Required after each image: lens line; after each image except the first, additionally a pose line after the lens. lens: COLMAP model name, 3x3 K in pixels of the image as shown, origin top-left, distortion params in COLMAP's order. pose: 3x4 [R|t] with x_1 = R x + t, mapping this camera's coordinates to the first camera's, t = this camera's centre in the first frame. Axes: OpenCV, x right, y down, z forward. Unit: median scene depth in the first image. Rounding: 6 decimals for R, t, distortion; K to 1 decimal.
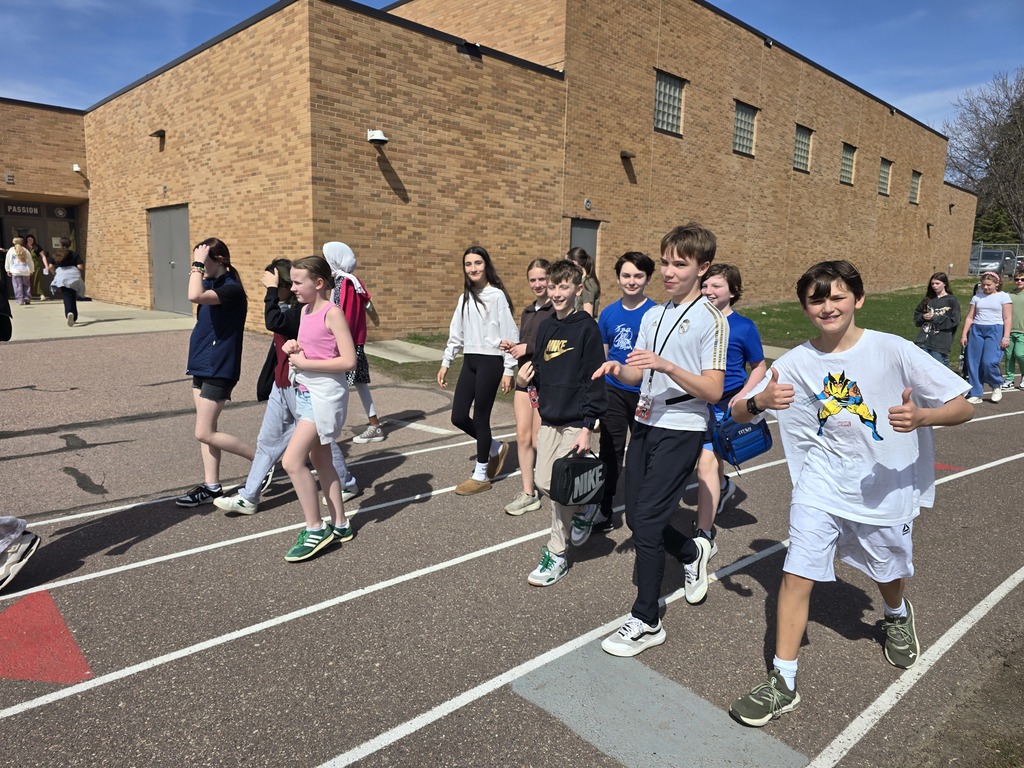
lens RADIAL K [[678.0, 0, 512.8], [0, 678.0, 385.9], [0, 0, 1]] dist [0.038080, -0.036910]
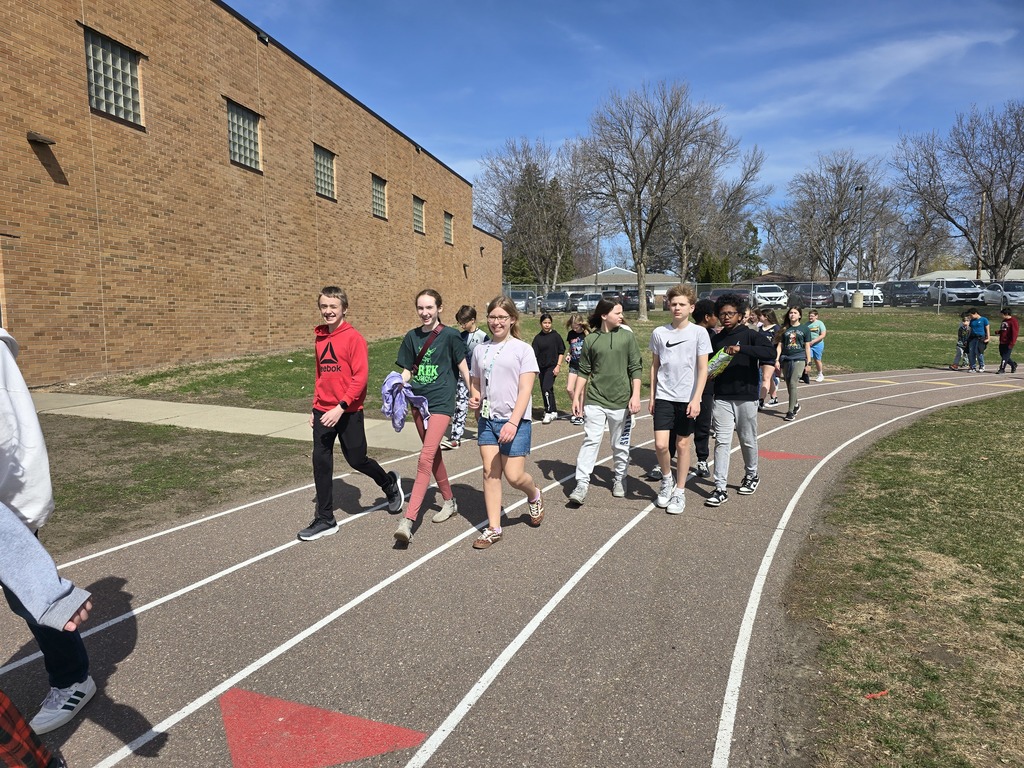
lens RADIAL K [[678.0, 0, 493.6], [0, 678.0, 405.8], [0, 0, 1]] dist [0.038080, -0.036910]
pose [[0.848167, -0.089356, 0.522138, 0.132200], [0.105763, 0.994390, -0.001628, -0.023498], [-0.519064, 0.056604, 0.852859, 0.162461]]
